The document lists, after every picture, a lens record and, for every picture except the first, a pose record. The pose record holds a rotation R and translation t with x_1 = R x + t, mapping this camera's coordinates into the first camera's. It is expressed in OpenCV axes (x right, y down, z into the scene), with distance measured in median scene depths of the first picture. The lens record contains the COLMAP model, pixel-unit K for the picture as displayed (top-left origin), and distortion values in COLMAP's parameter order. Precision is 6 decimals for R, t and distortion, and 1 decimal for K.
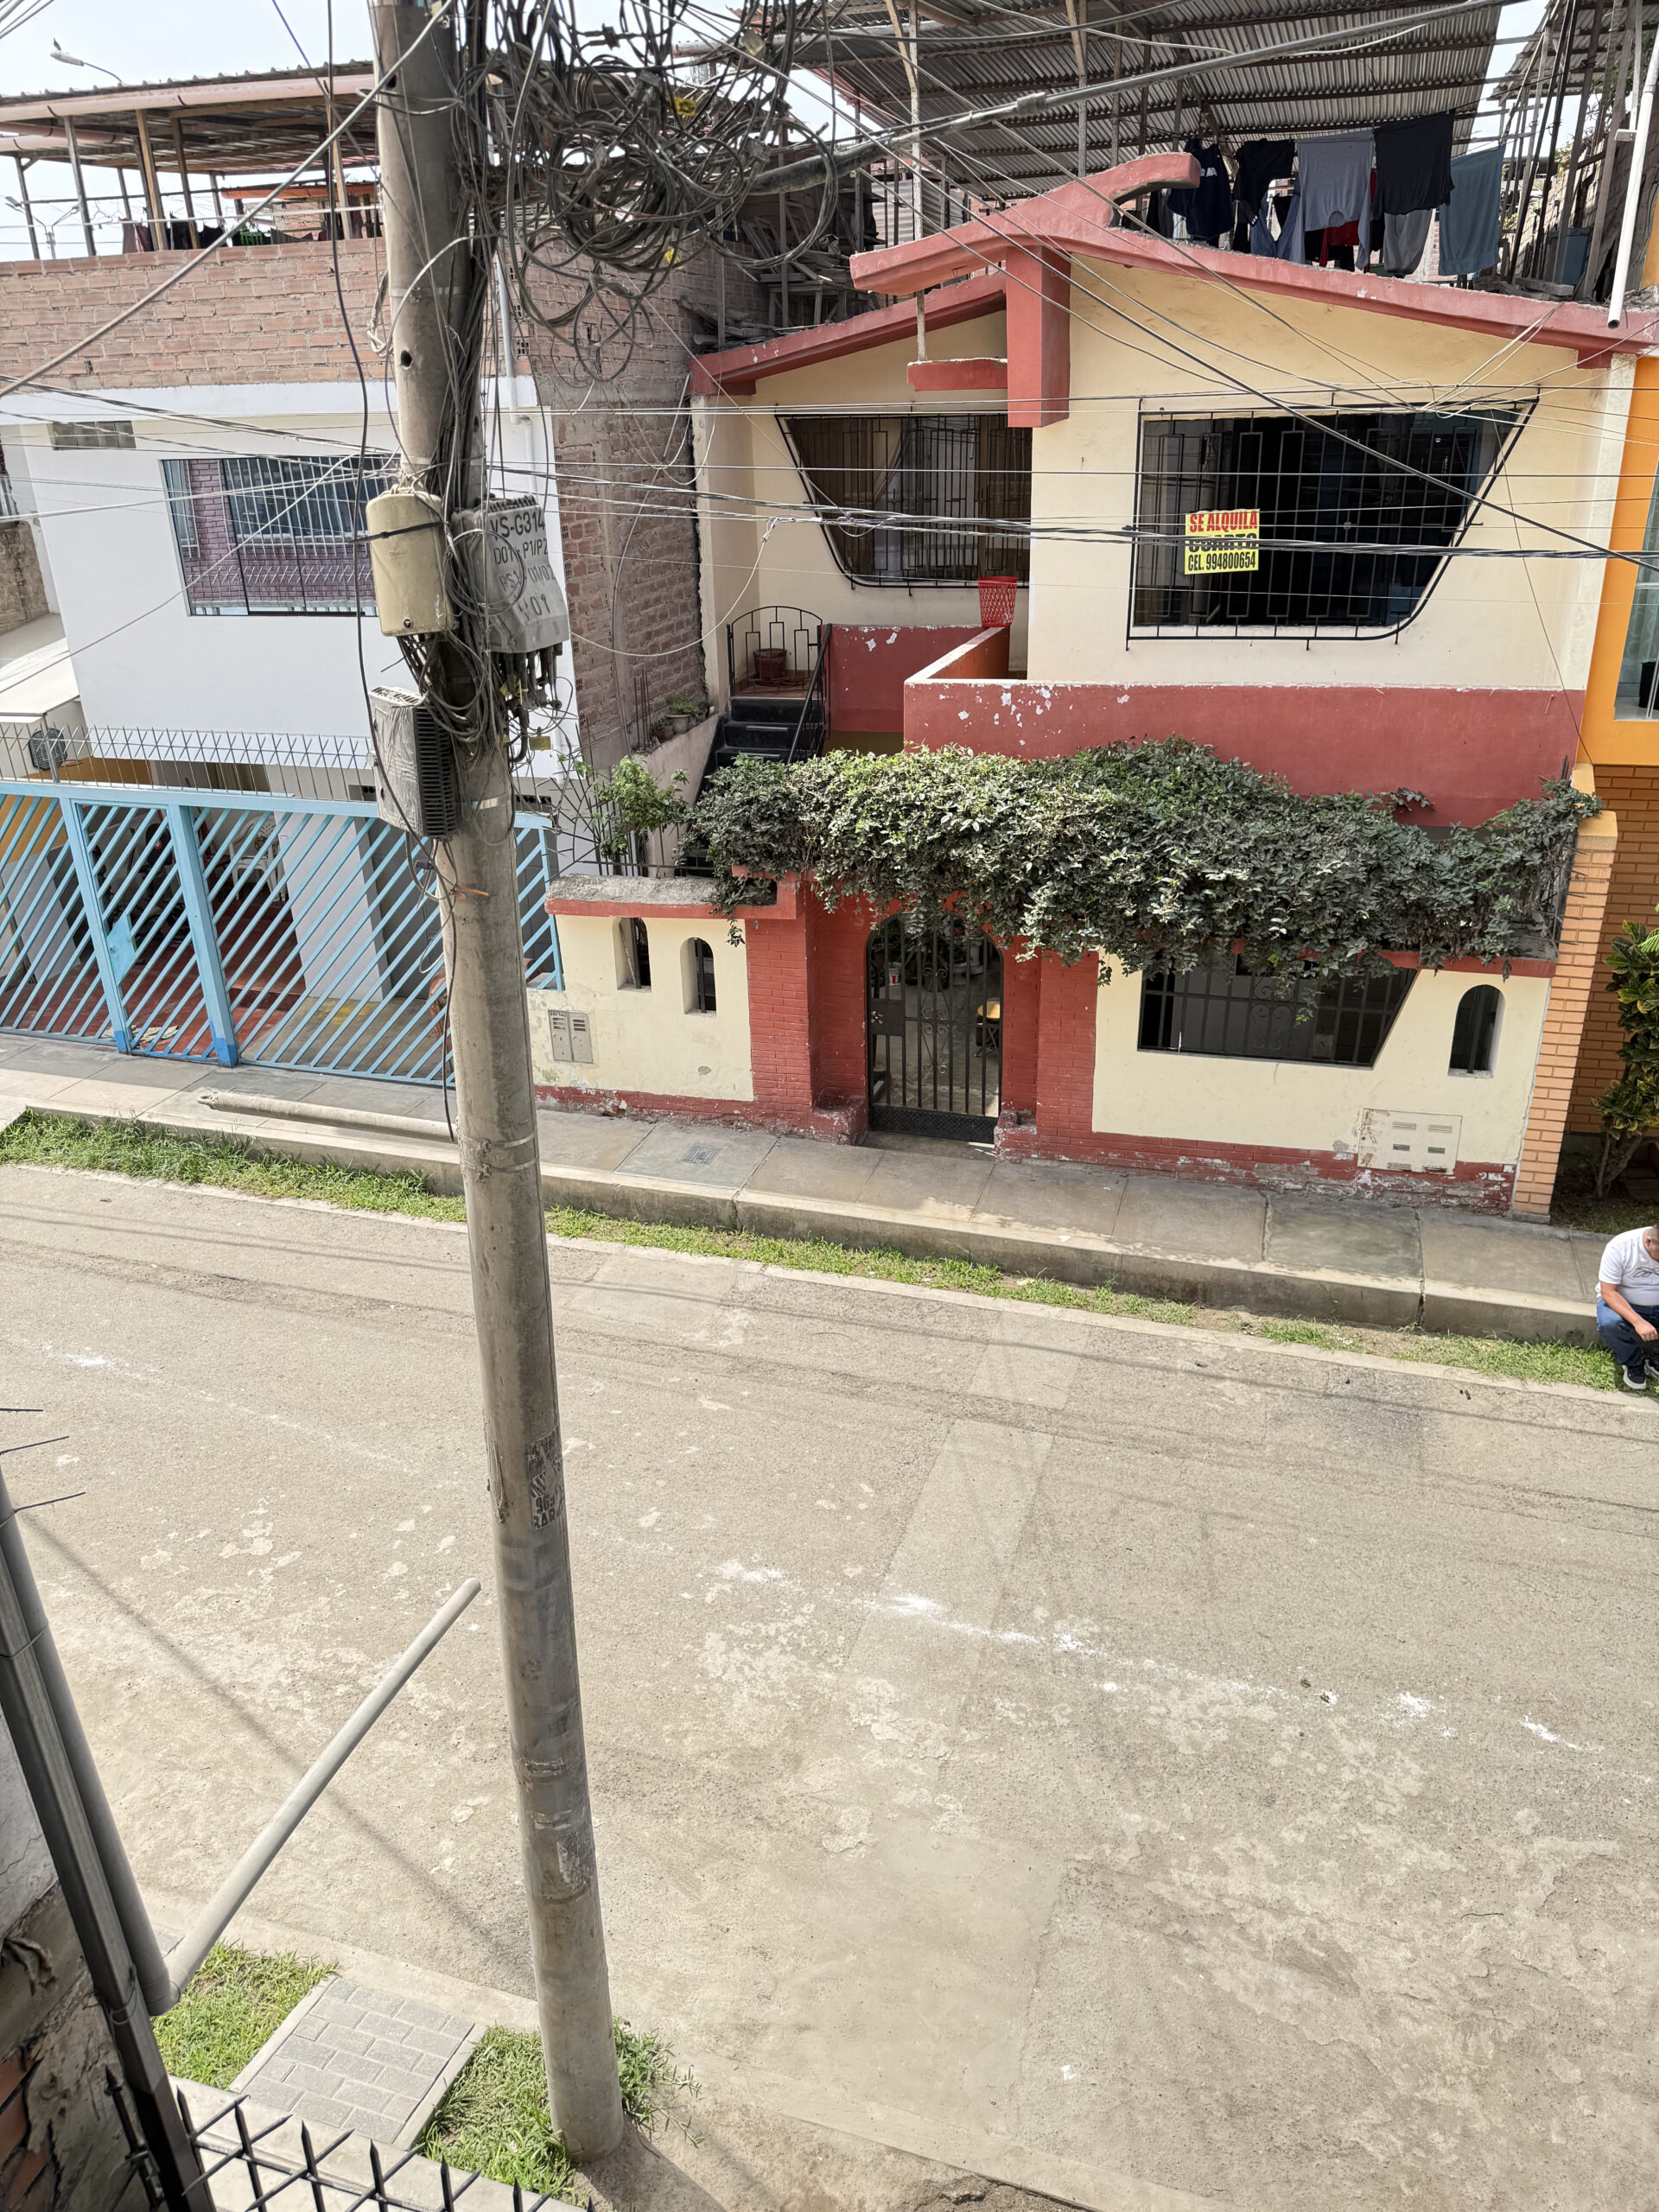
lens RADIAL K [[1568.3, 0, 829.5], [0, 1568.3, 1106.0], [0, 0, 1]] dist [0.131818, -0.201231]
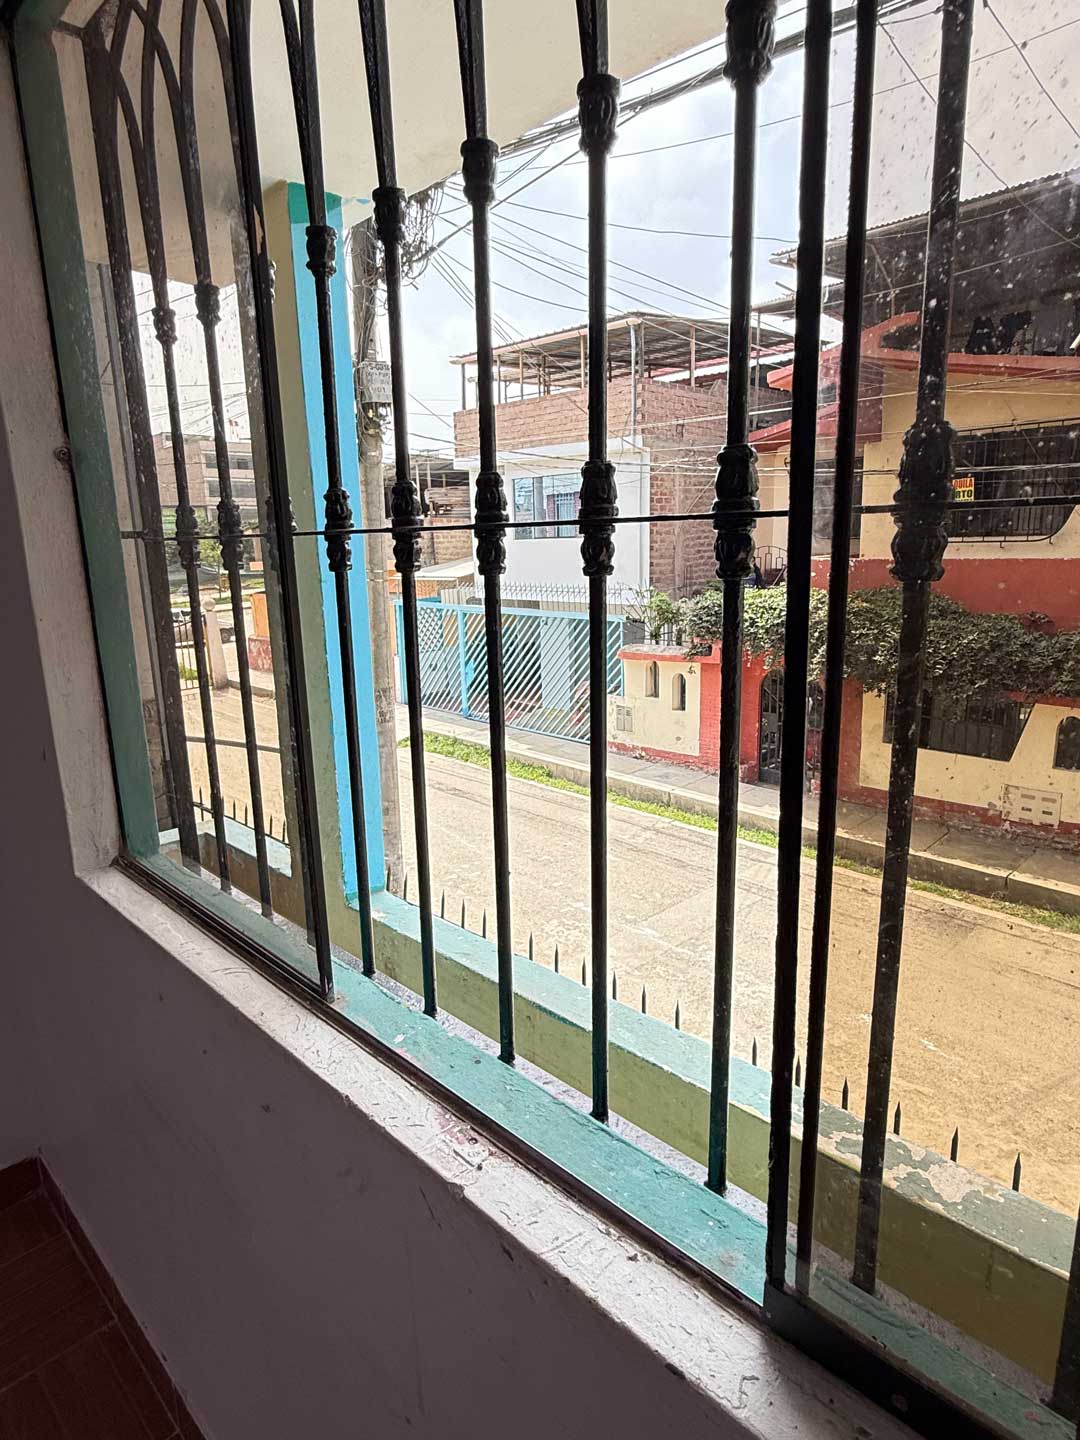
lens RADIAL K [[842.9, 0, 540.0], [0, 842.9, 720.0], [0, 0, 1]] dist [-0.022810, -0.000064]
pose [[0.880310, 0.099600, -0.463825, 0.290744], [-0.187659, 0.971075, -0.147639, 0.161329], [0.435704, 0.217009, 0.873538, -0.070033]]
